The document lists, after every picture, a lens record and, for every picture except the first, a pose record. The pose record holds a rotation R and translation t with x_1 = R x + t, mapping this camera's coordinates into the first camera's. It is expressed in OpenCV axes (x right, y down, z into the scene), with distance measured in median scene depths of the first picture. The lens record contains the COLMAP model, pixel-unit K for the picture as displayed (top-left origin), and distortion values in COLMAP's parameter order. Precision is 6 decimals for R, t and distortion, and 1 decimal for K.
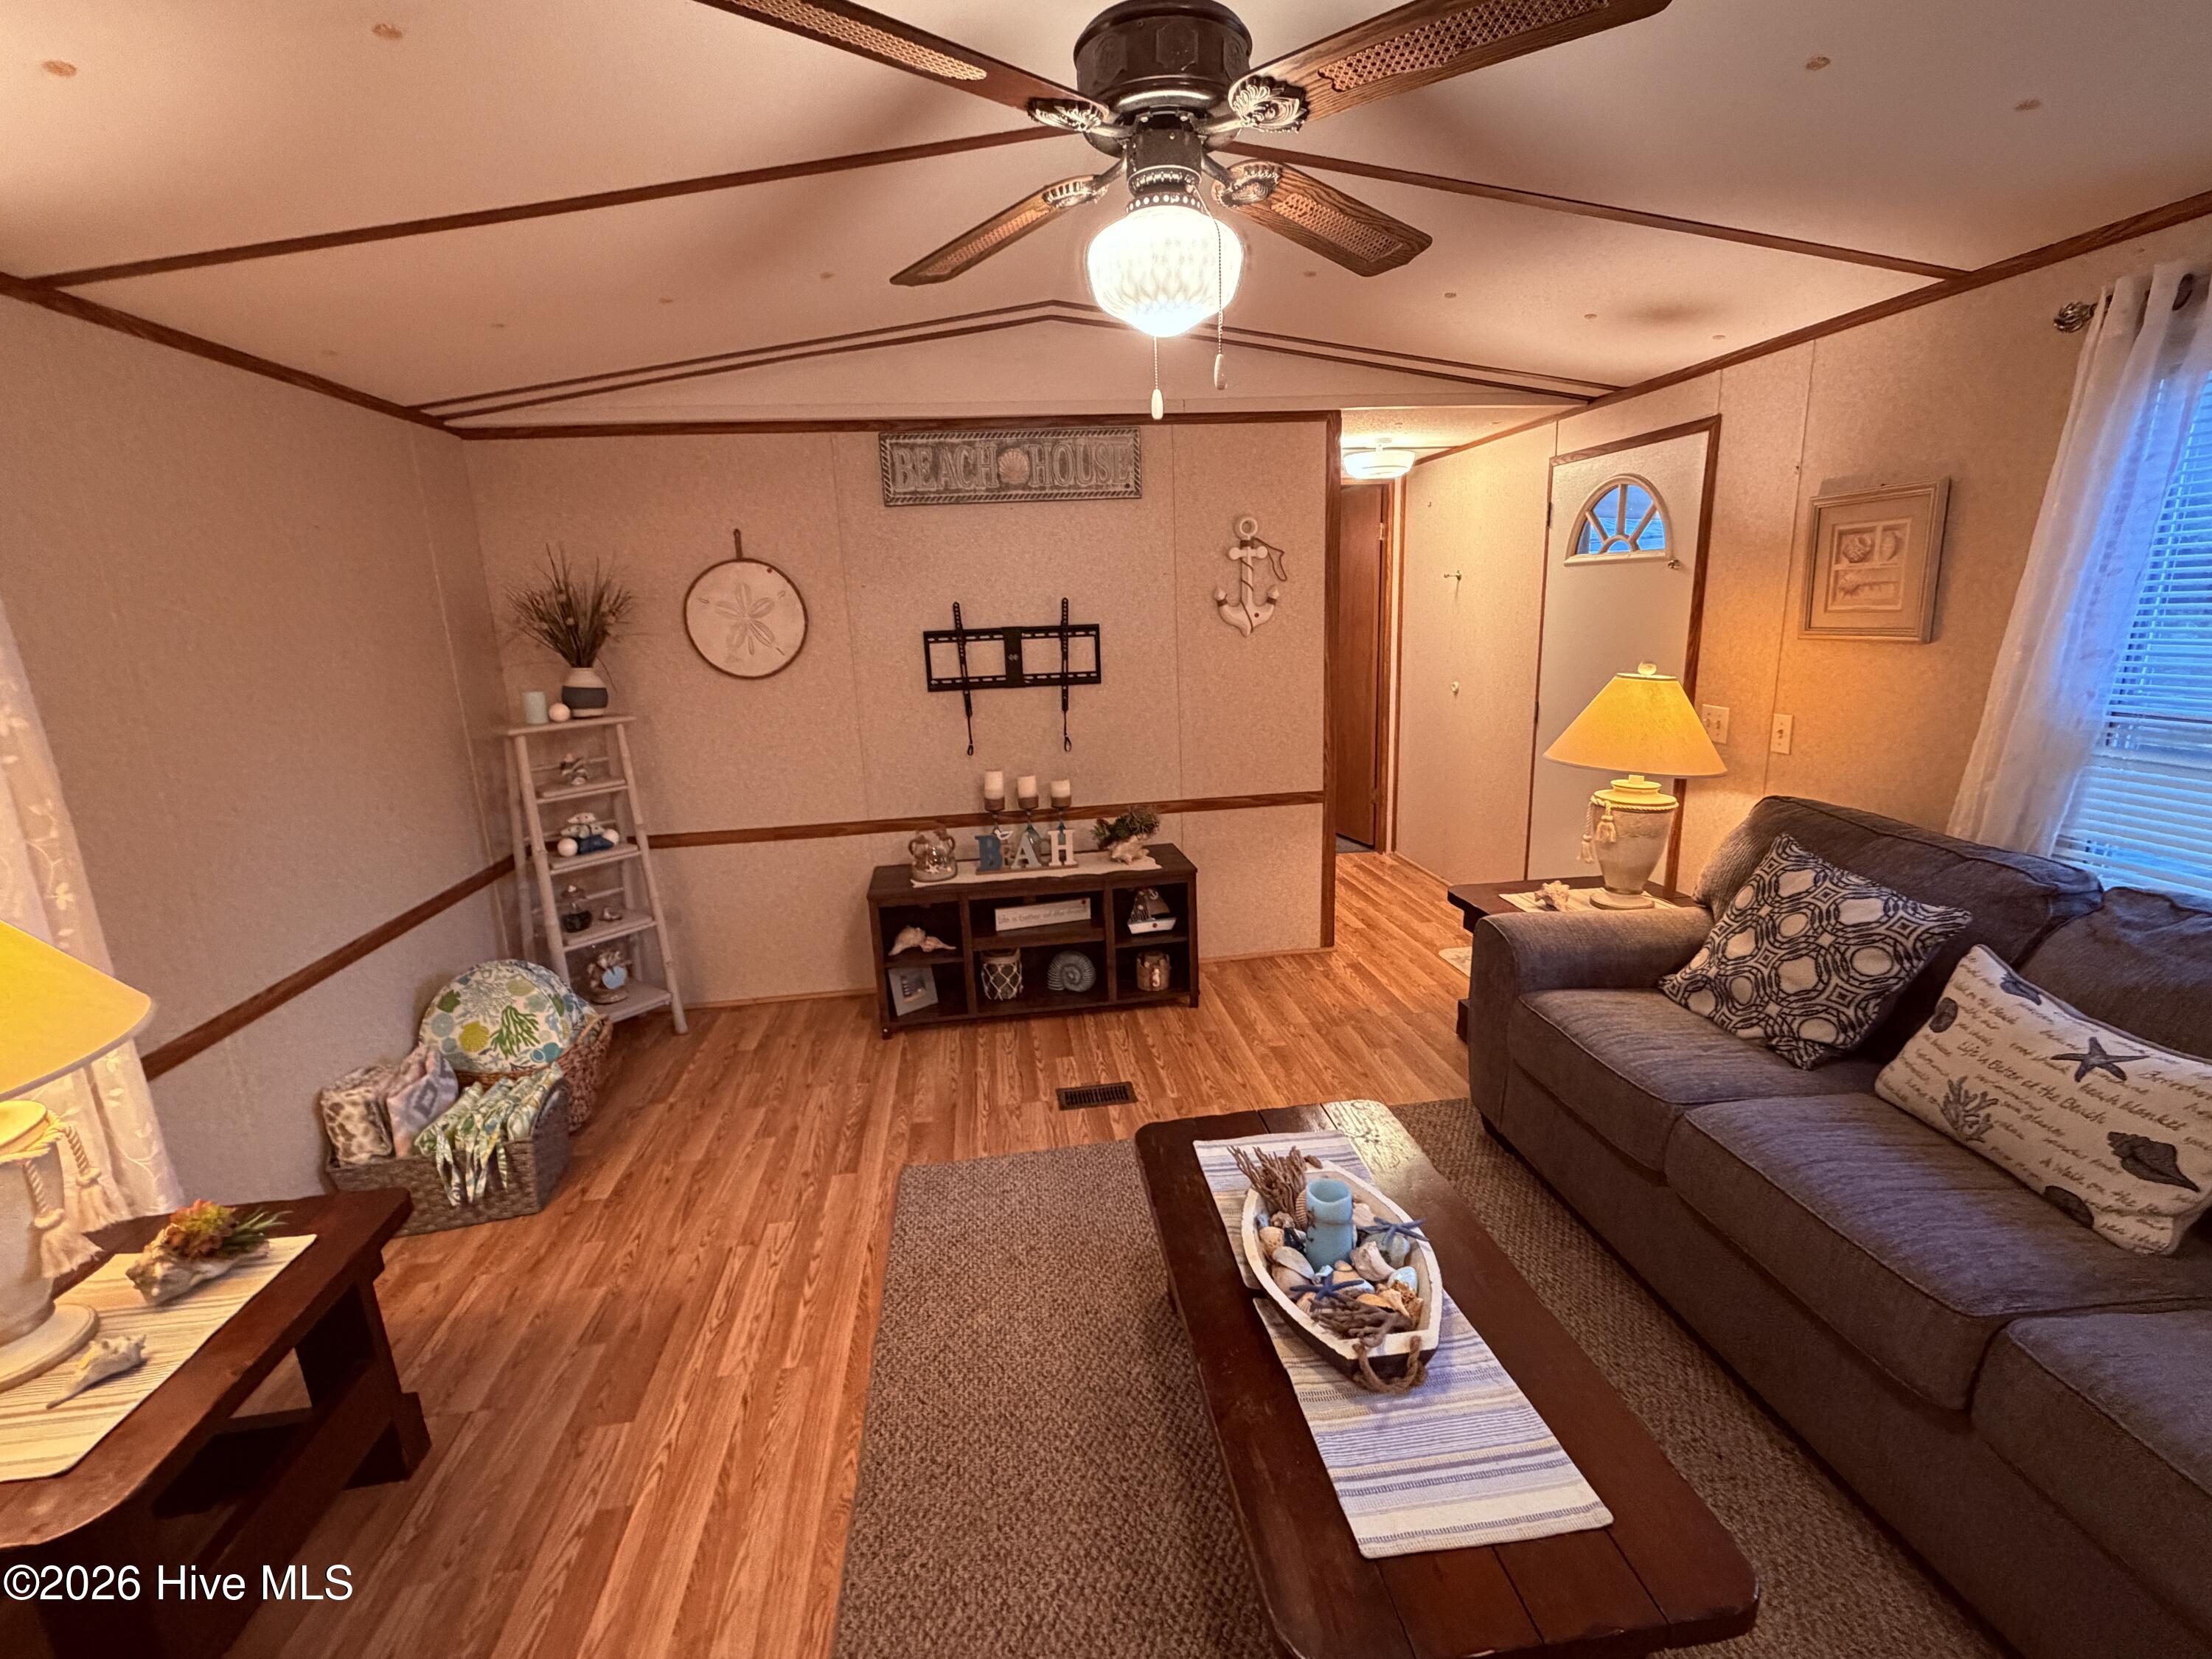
lens RADIAL K [[985.9, 0, 1101.3], [0, 985.9, 828.1], [0, 0, 1]] dist [-0.000074, -0.000076]
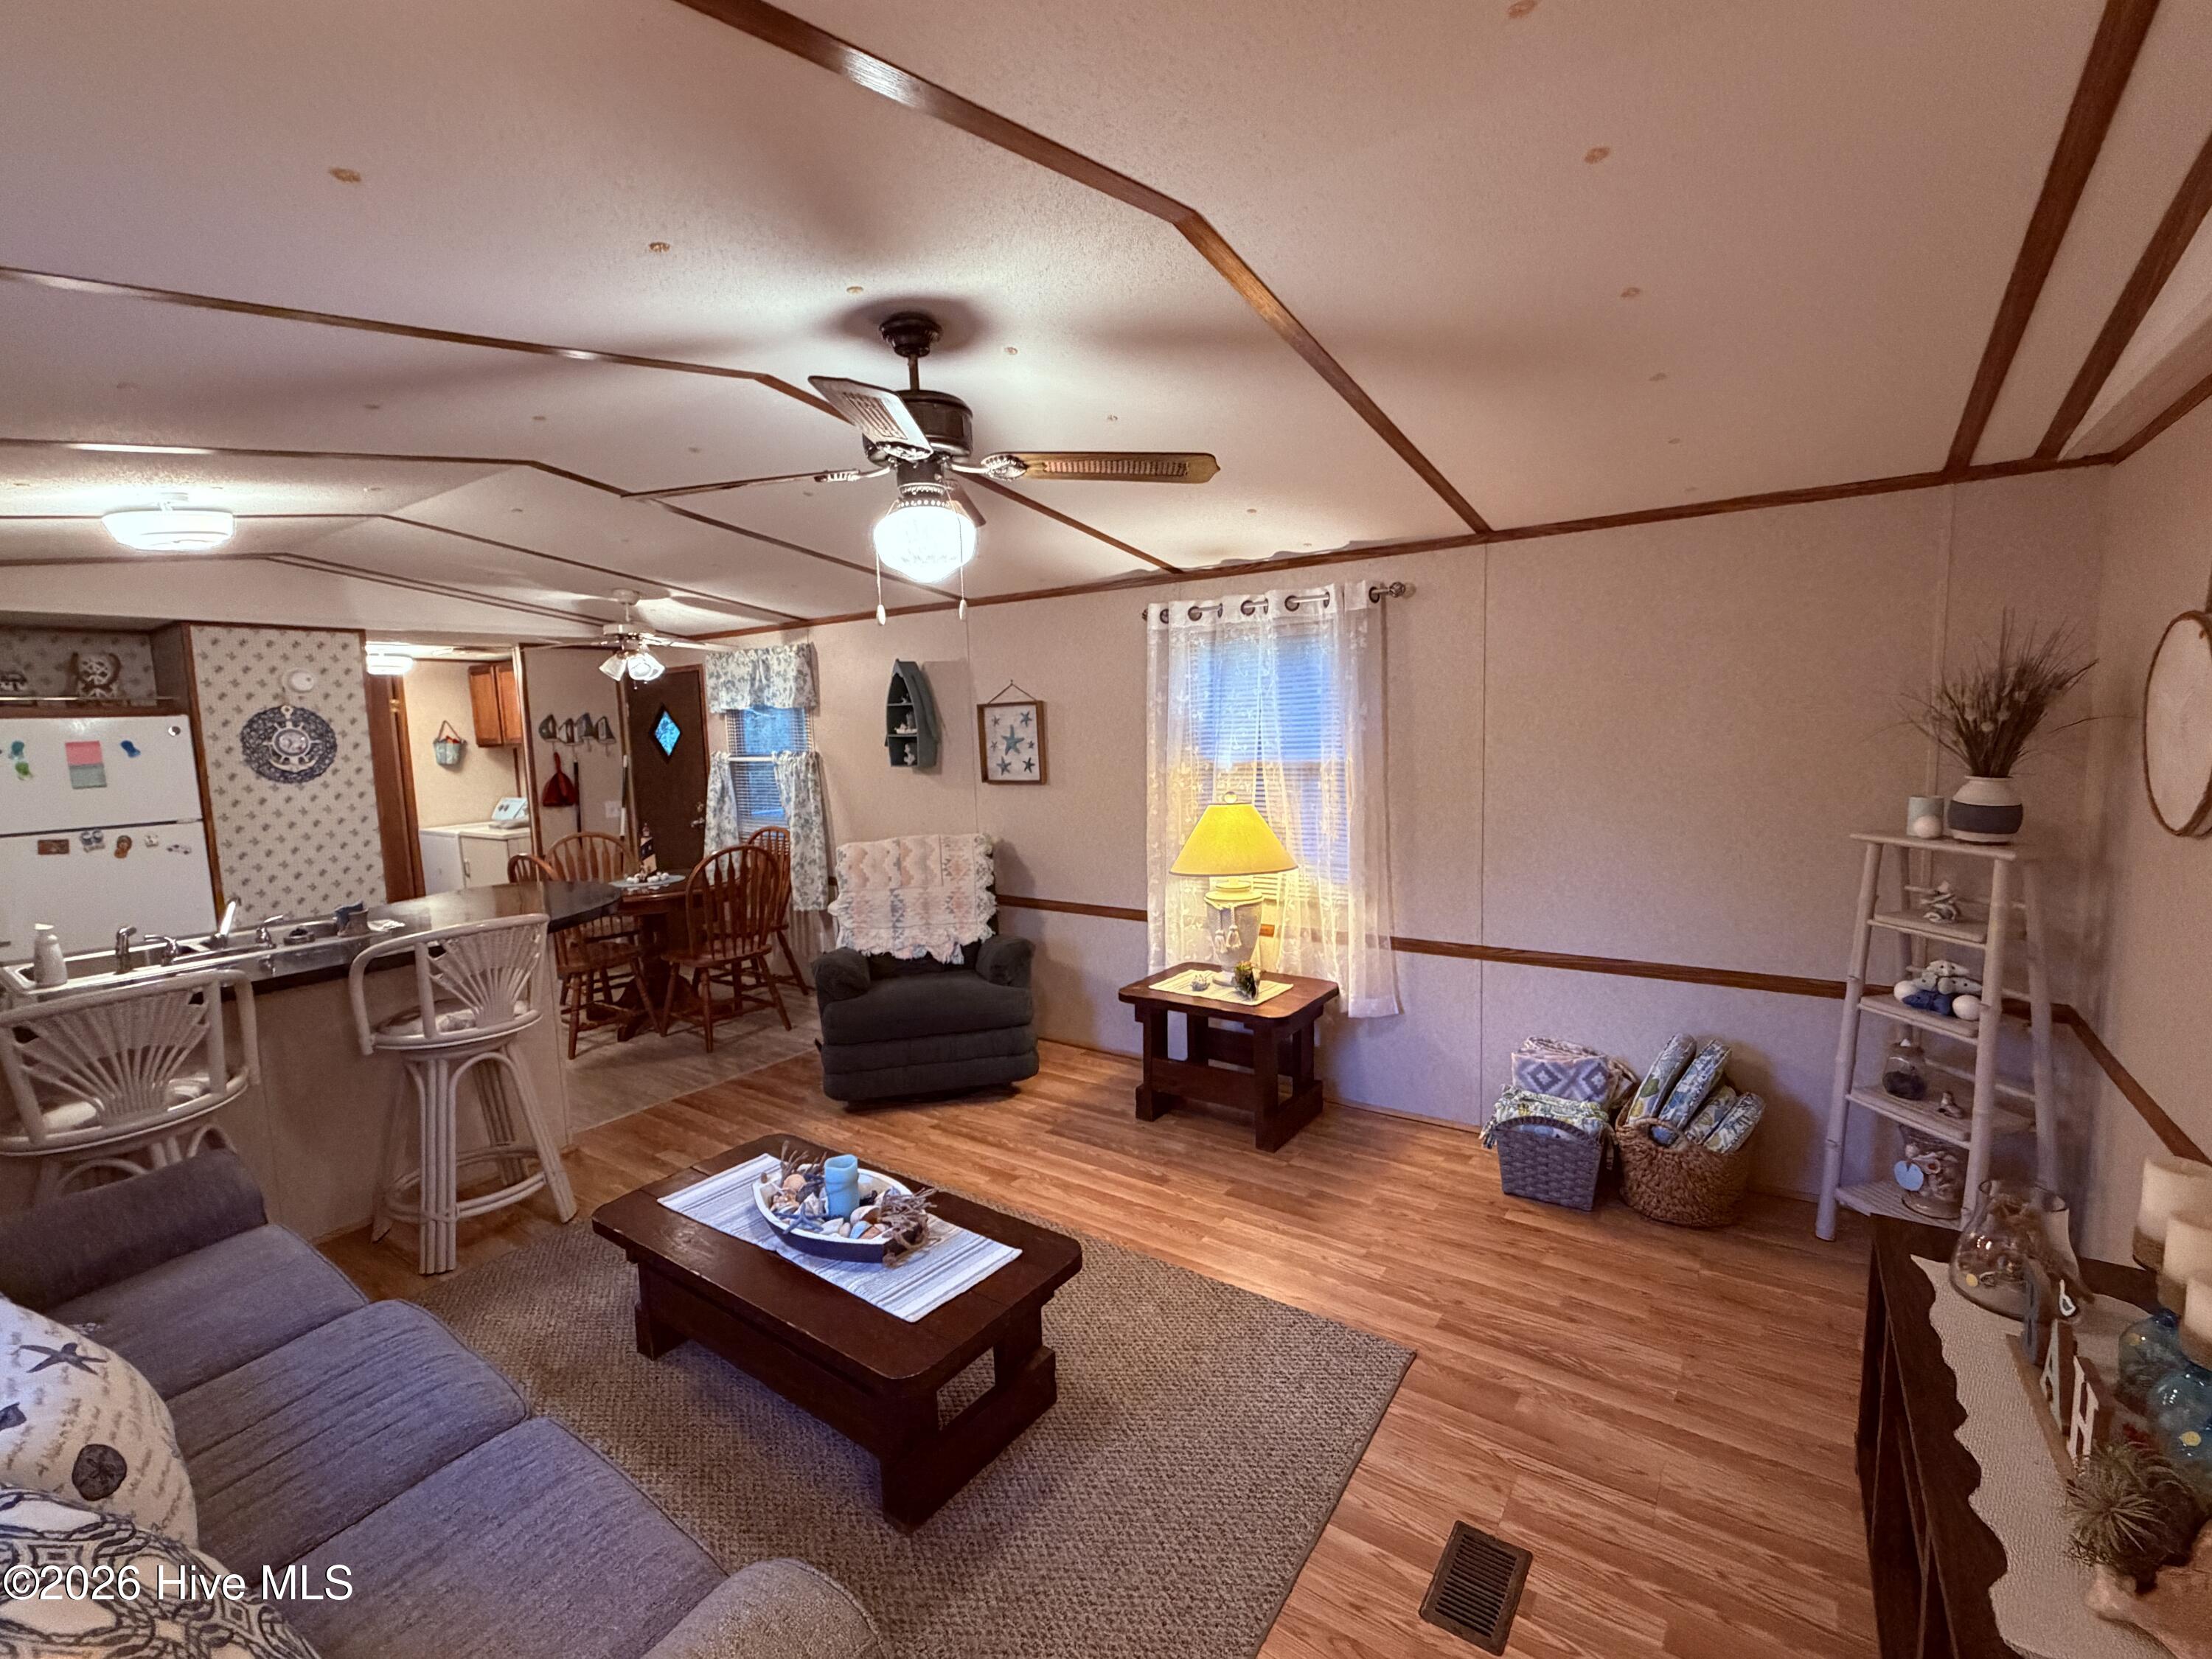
lens RADIAL K [[985.9, 0, 1101.3], [0, 985.9, 828.1], [0, 0, 1]] dist [-0.000074, -0.000076]
pose [[-0.680190, 0.142041, -0.719143, 0.557276], [-0.110529, 0.949957, 0.292173, -0.327120], [0.724655, 0.278219, -0.630451, 1.217239]]
